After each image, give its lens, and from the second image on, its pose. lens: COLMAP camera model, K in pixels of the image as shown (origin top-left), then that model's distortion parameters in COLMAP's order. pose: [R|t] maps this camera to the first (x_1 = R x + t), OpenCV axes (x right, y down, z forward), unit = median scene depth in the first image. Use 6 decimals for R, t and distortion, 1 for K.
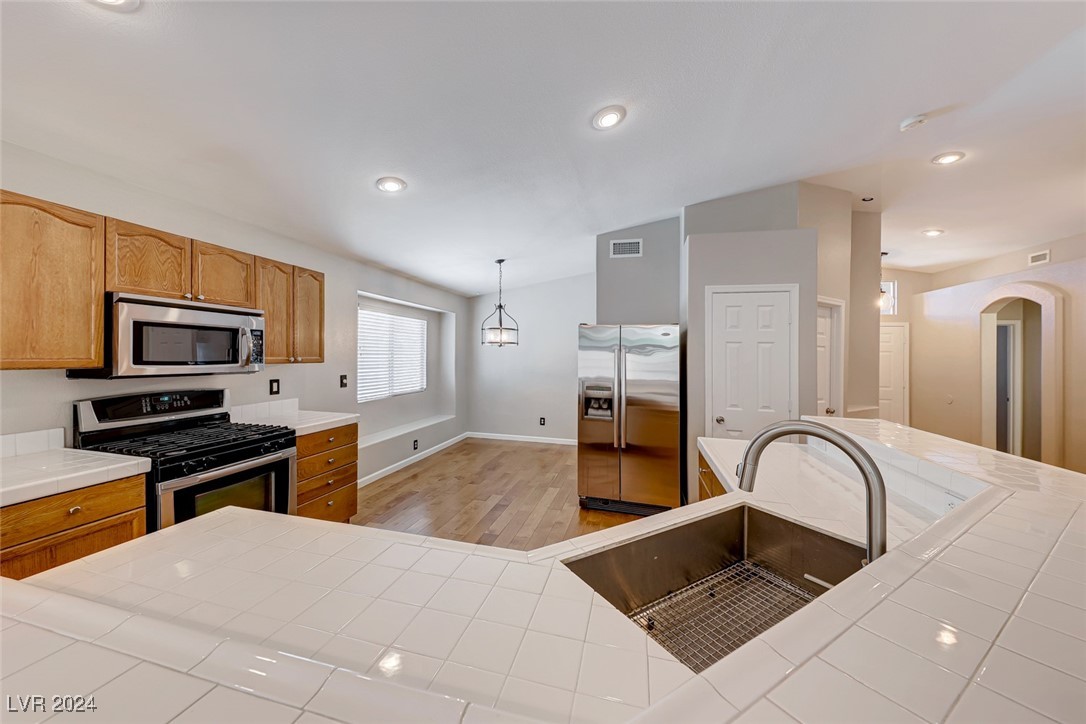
lens RADIAL K [[374.7, 0, 538.5], [0, 374.7, 361.7], [0, 0, 1]] dist [-0.001719, -0.001365]
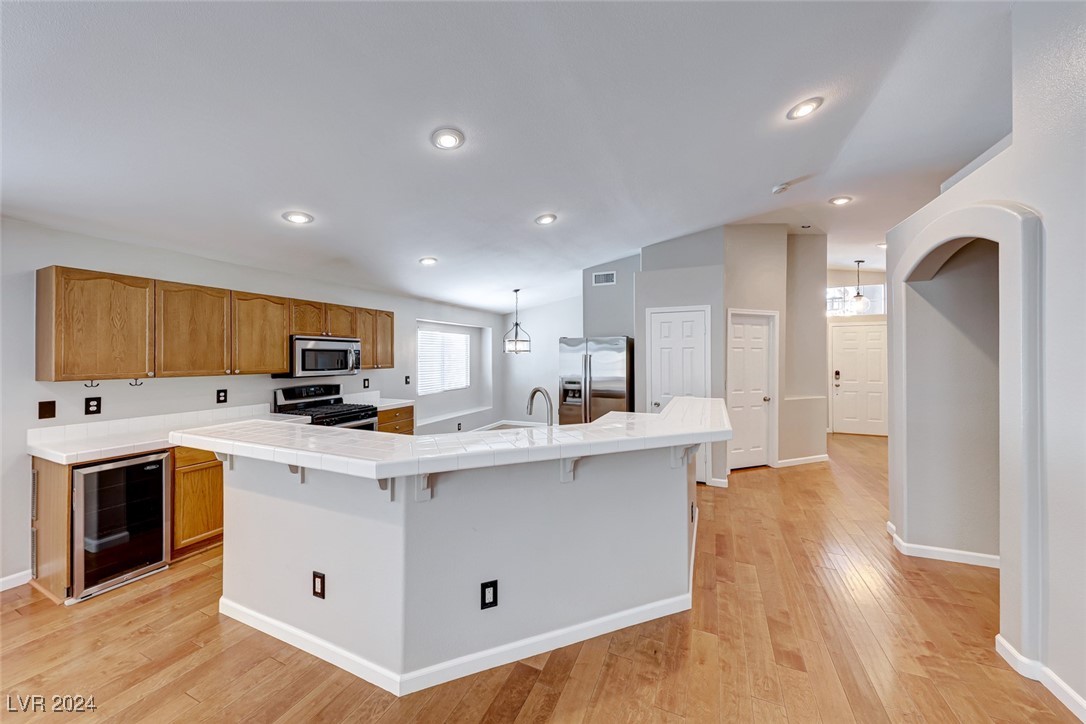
lens RADIAL K [[374.7, 0, 546.5], [0, 374.7, 356.4], [0, 0, 1]] dist [-0.001719, -0.001365]
pose [[0.987657, -0.021985, -0.155079, 0.322452], [0.019170, 0.999624, -0.019624, -0.003524], [0.155452, 0.016409, 0.987707, -0.482866]]
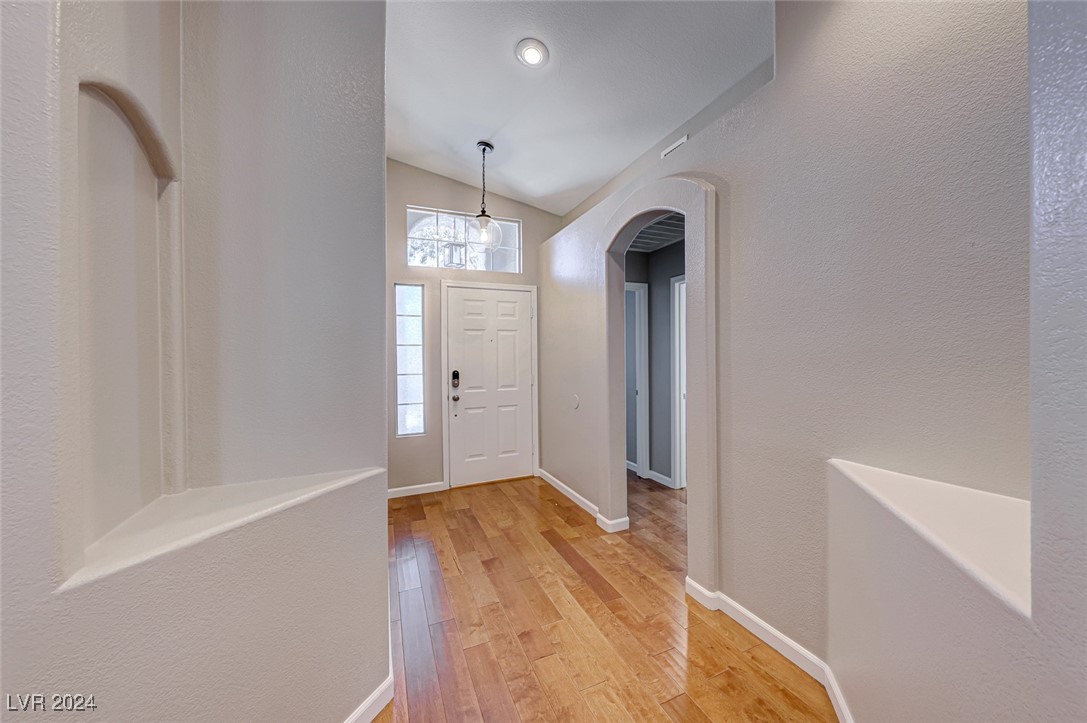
lens RADIAL K [[375.1, 0, 542.8], [0, 375.1, 363.4], [0, 0, 1]] dist [-0.001719, -0.001365]
pose [[0.781379, -0.028187, 0.623420, 1.255903], [0.031286, 0.999493, 0.005978, 0.054319], [-0.623272, 0.014833, 0.781864, 1.035835]]
